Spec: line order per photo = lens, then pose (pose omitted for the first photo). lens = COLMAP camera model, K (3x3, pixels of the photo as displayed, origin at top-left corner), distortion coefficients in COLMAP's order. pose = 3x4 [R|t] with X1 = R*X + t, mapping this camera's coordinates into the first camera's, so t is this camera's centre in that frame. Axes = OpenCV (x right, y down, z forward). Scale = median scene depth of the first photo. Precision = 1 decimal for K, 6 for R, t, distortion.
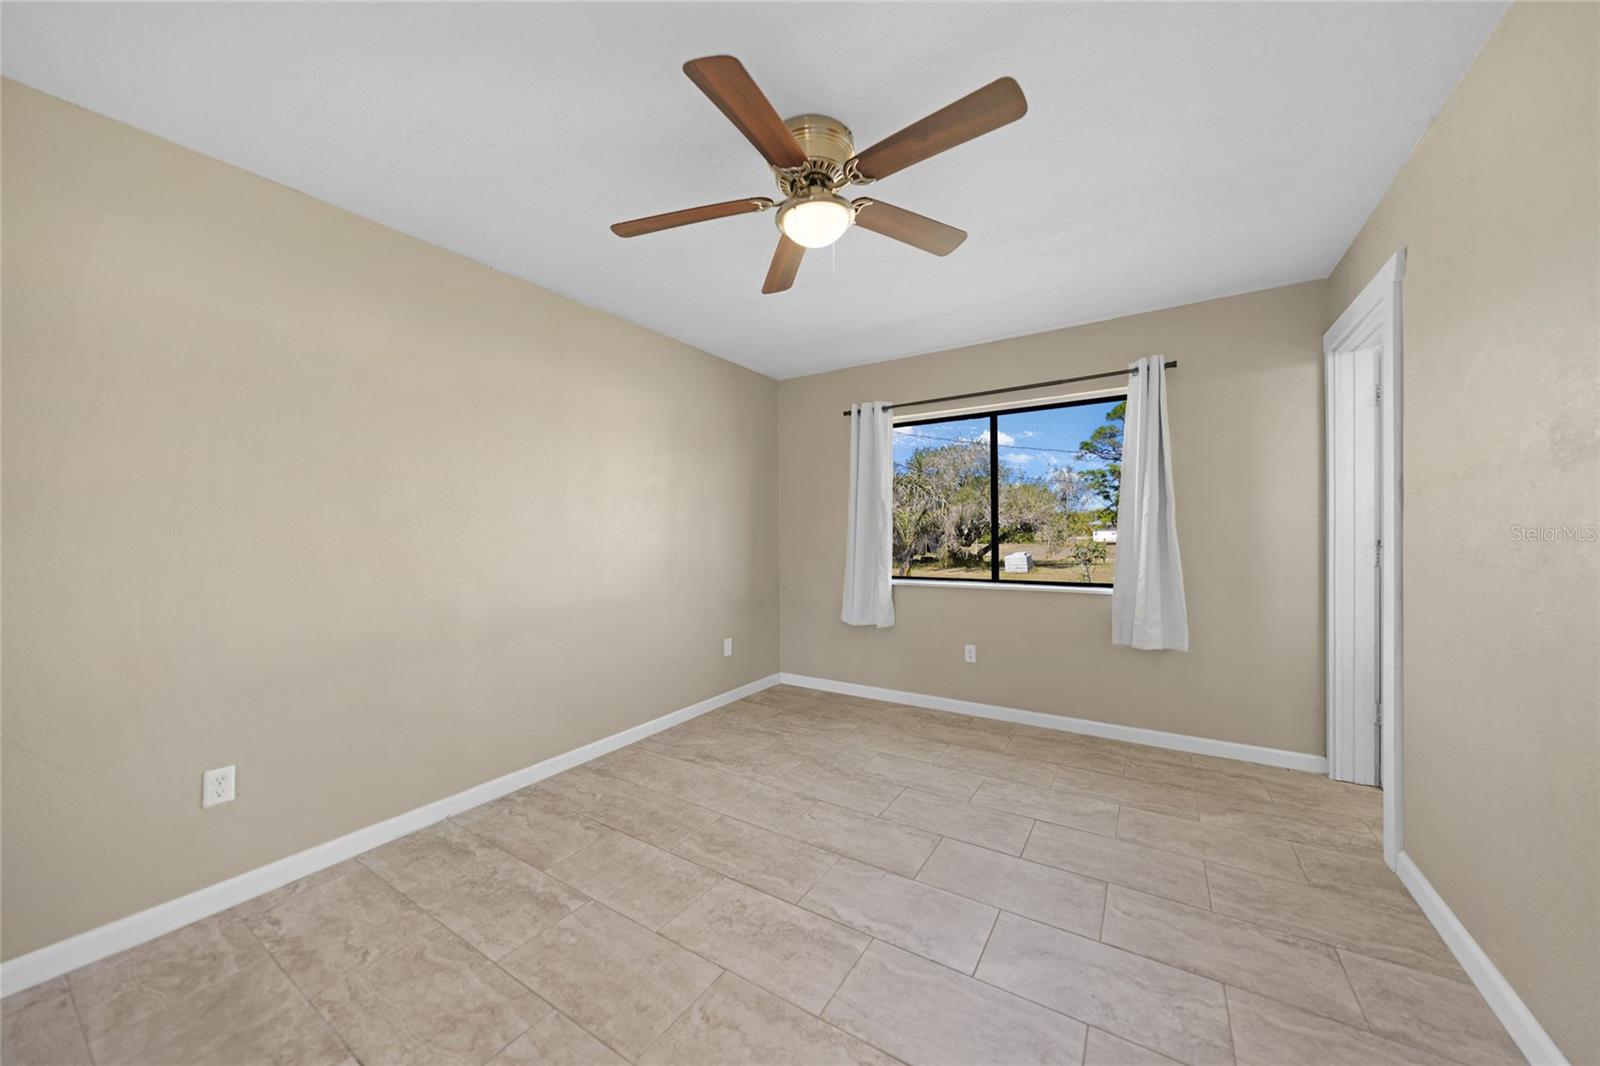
lens RADIAL K [[557.8, 0, 806.5], [0, 557.8, 538.6], [0, 0, 1]] dist [0.000284, -0.000229]
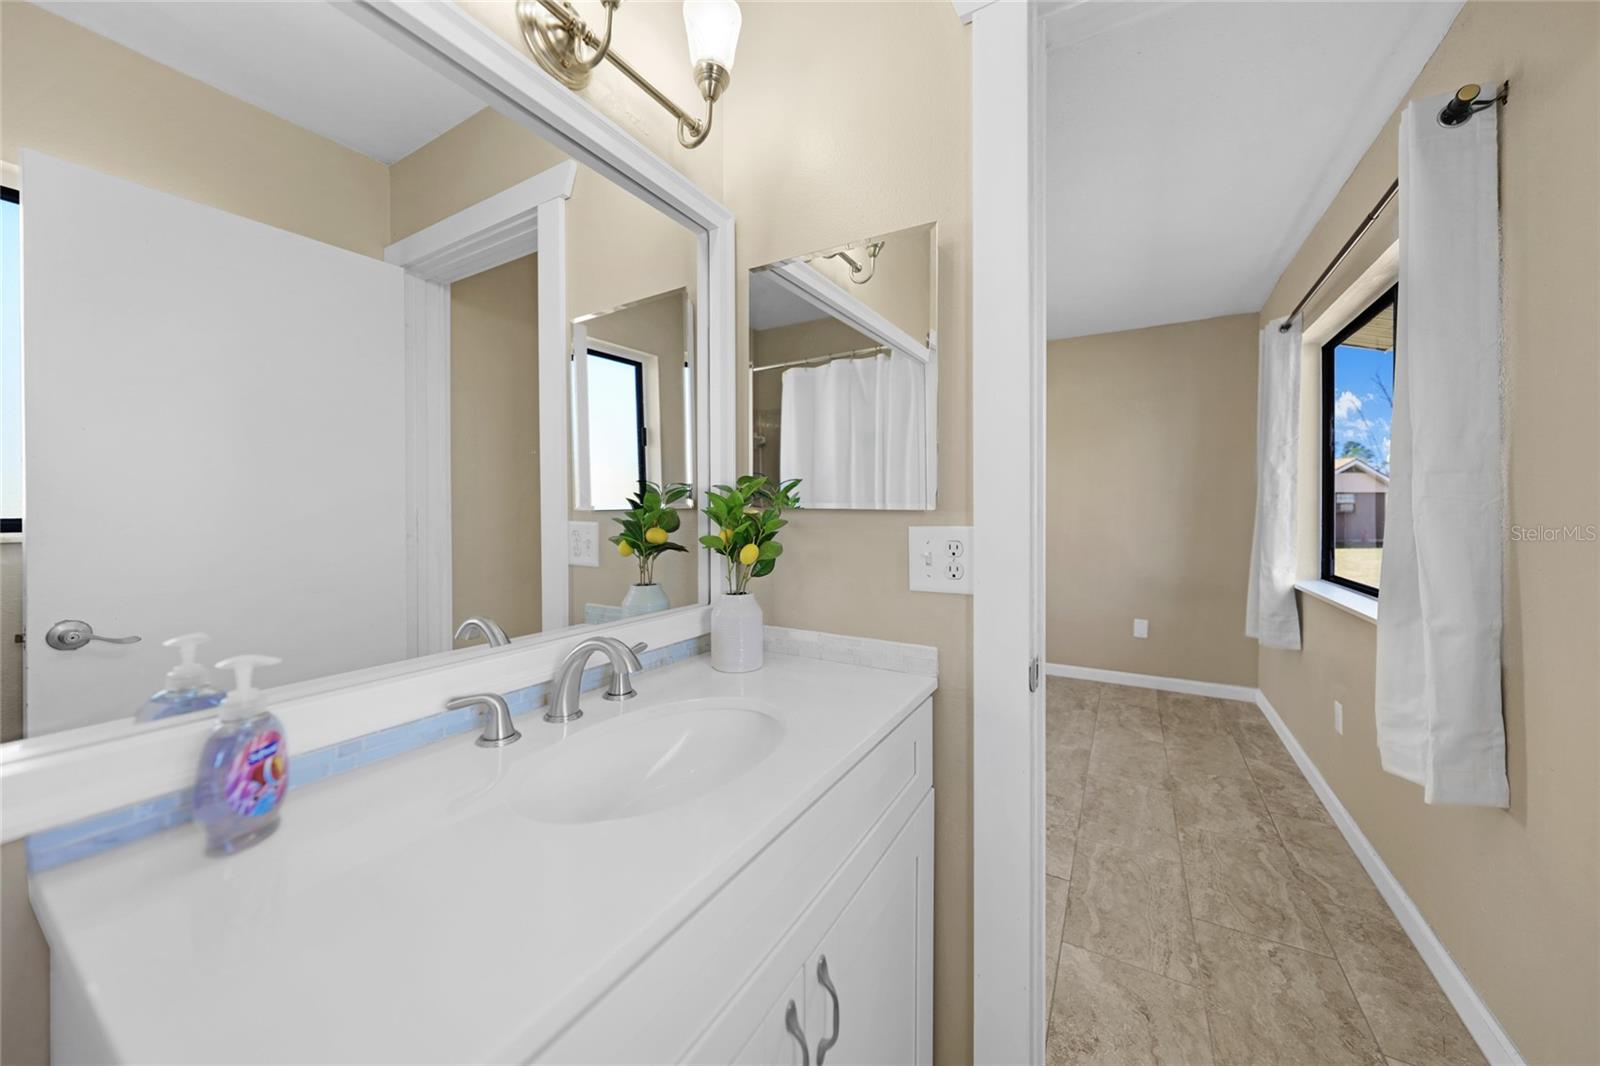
lens RADIAL K [[557.0, 0, 799.6], [0, 557.0, 525.5], [0, 0, 1]] dist [-0.000405, -0.000182]
pose [[0.033044, 0.036092, -0.998802, 1.091269], [-0.010135, 0.999308, 0.035775, -0.013317], [0.999403, 0.008940, 0.033387, 0.527800]]
